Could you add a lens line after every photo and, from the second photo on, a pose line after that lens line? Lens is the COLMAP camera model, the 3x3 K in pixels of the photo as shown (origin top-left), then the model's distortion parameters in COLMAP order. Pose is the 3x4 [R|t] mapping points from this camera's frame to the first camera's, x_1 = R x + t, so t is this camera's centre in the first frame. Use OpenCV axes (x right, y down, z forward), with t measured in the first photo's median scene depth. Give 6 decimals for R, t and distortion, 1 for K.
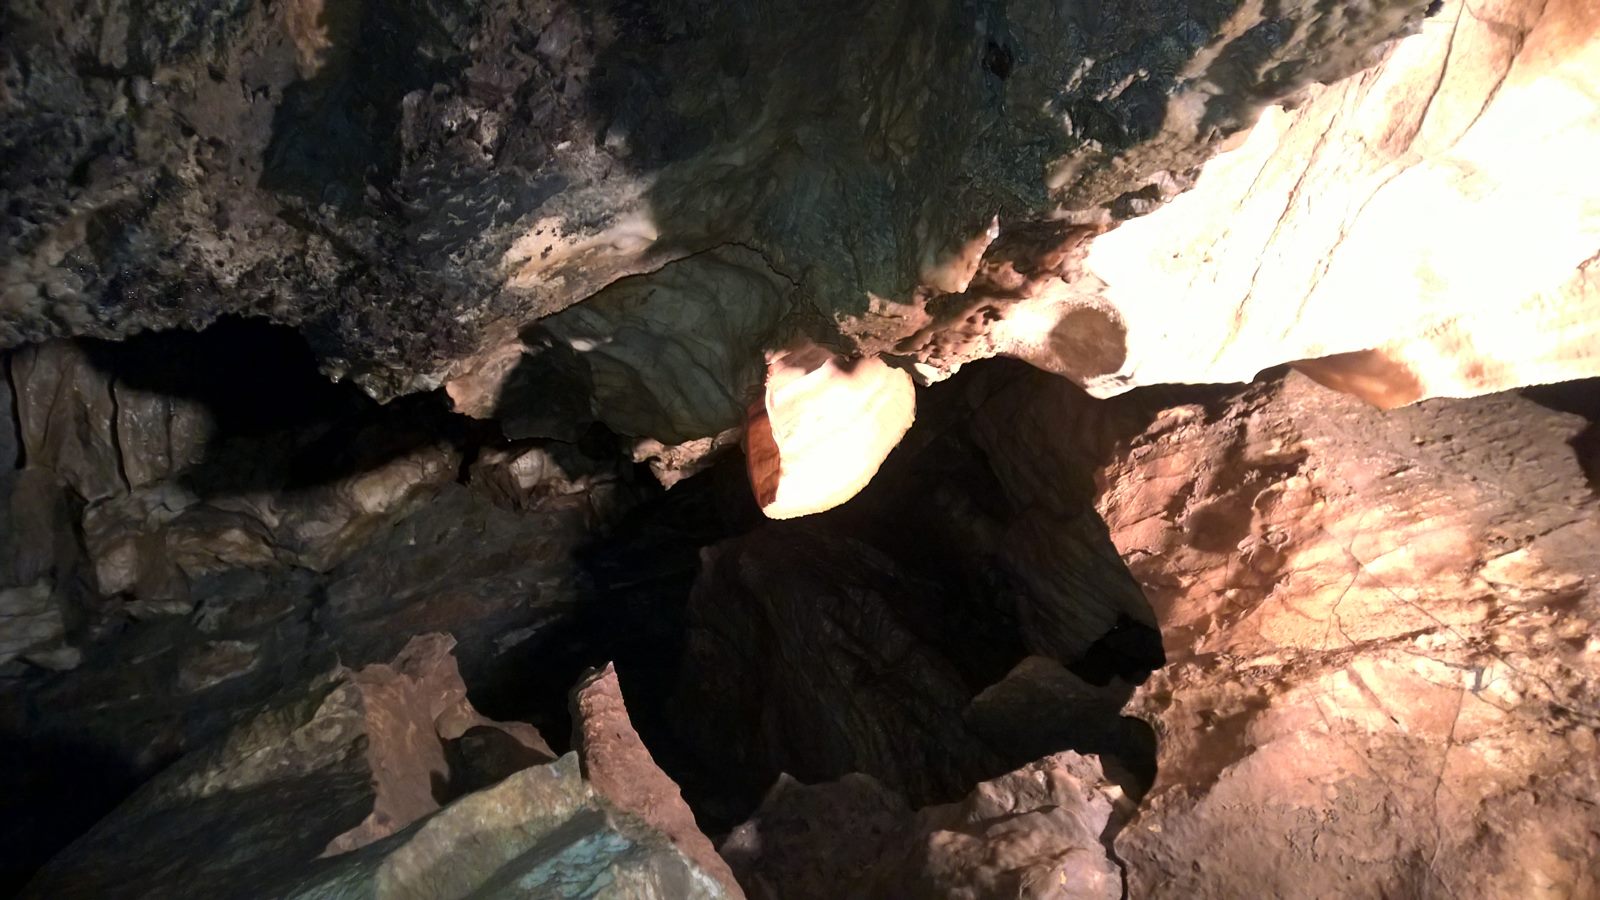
lens RADIAL K [[1156.0, 0, 803.9], [0, 1156.0, 440.8], [0, 0, 1]] dist [0.075155, -0.056474]
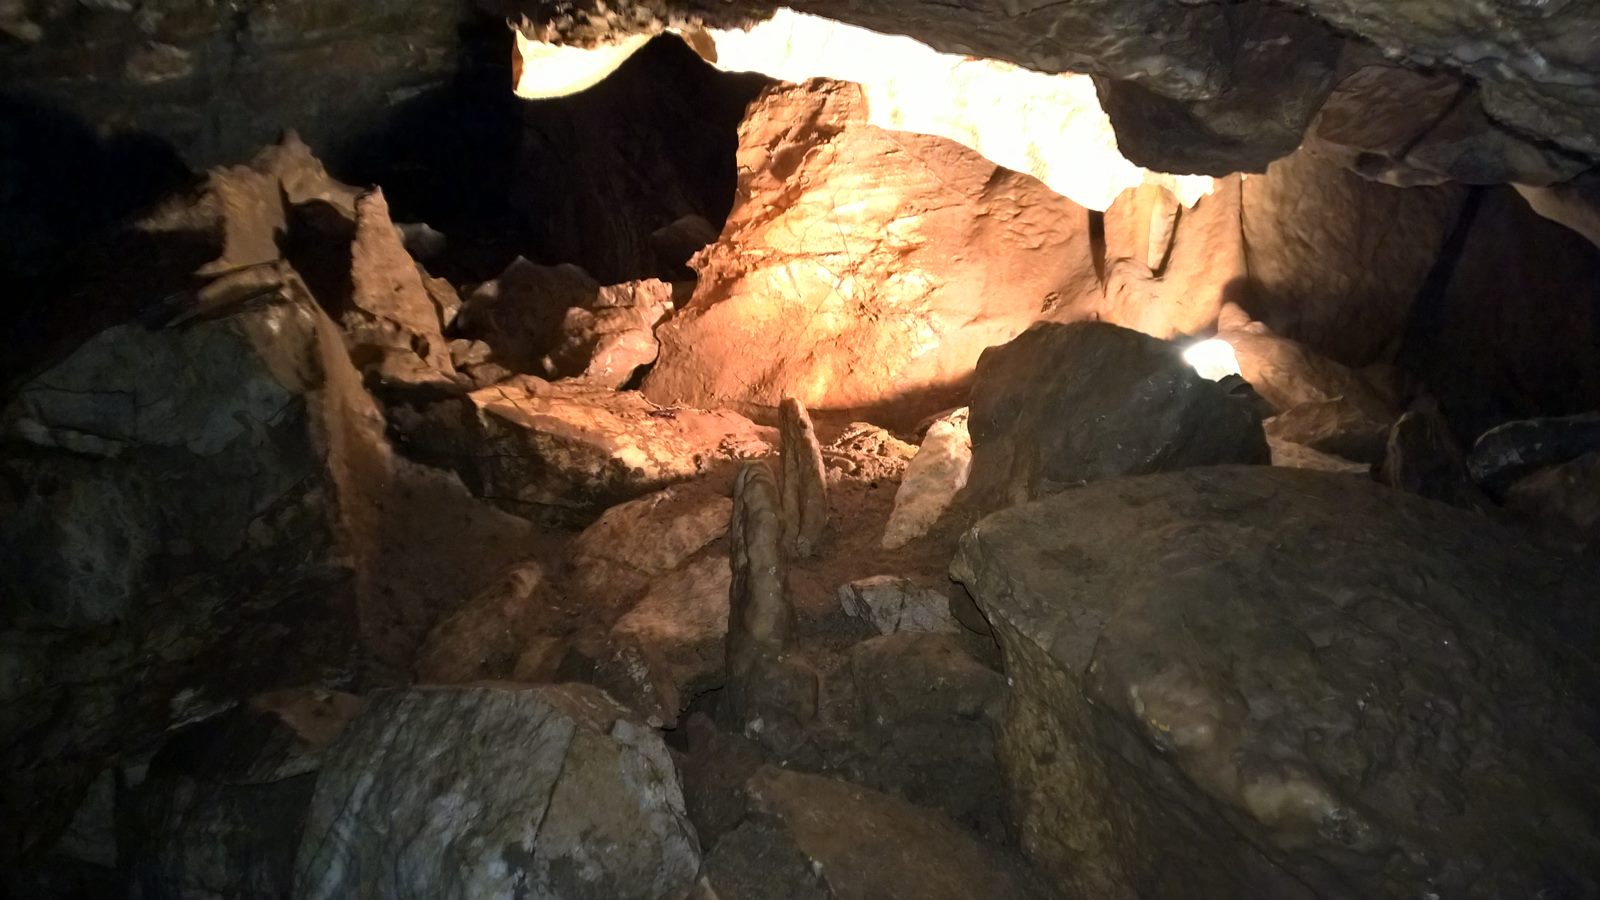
lens RADIAL K [[1156.0, 0, 803.9], [0, 1156.0, 440.8], [0, 0, 1]] dist [0.075155, -0.056474]
pose [[0.982361, 0.172989, 0.071005, 0.370423], [-0.186528, 0.879720, 0.437378, -0.333943], [0.013197, -0.442908, 0.896470, -0.693577]]
